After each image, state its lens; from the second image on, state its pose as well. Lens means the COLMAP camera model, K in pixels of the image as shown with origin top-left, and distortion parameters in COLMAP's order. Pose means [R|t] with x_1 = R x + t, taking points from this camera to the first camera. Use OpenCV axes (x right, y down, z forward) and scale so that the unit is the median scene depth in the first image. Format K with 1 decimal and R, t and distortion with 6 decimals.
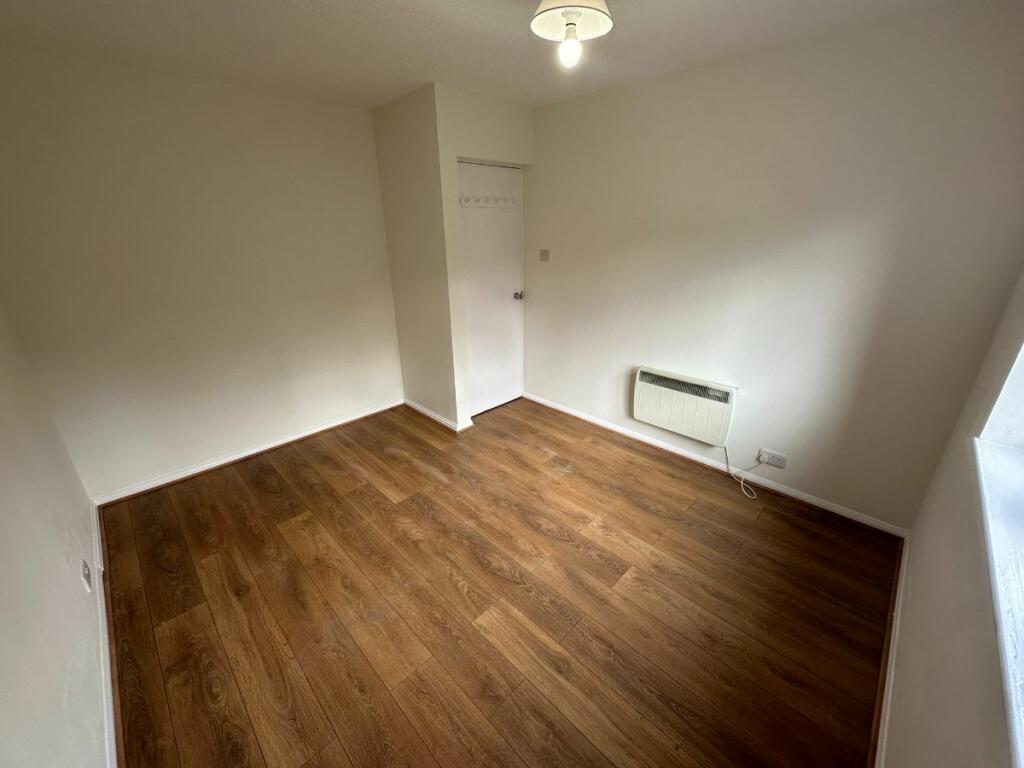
lens RADIAL K [[410.7, 0, 513.2], [0, 410.7, 384.4], [0, 0, 1]] dist [-0.000026, -0.000049]
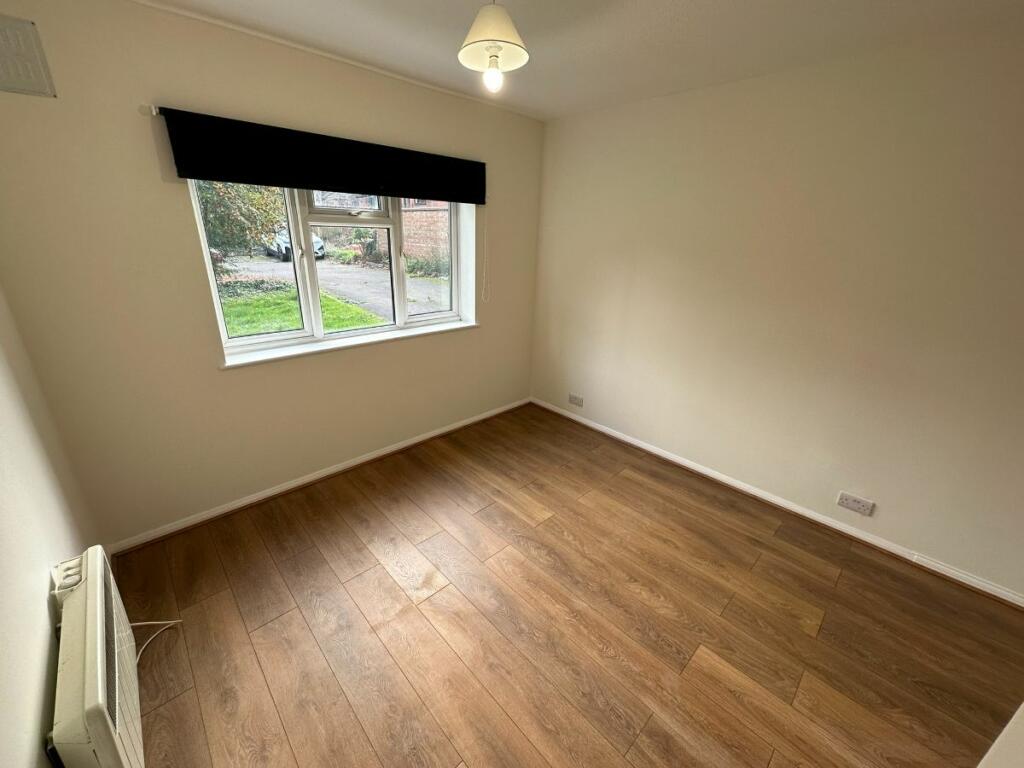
lens RADIAL K [[410.7, 0, 512.9], [0, 410.7, 382.6], [0, 0, 1]] dist [-0.000026, -0.000049]
pose [[-0.999426, -0.024721, 0.023168, 0.019044], [-0.003388, 0.753302, 0.657666, -0.567696], [-0.033711, 0.657210, -0.752954, 1.478170]]
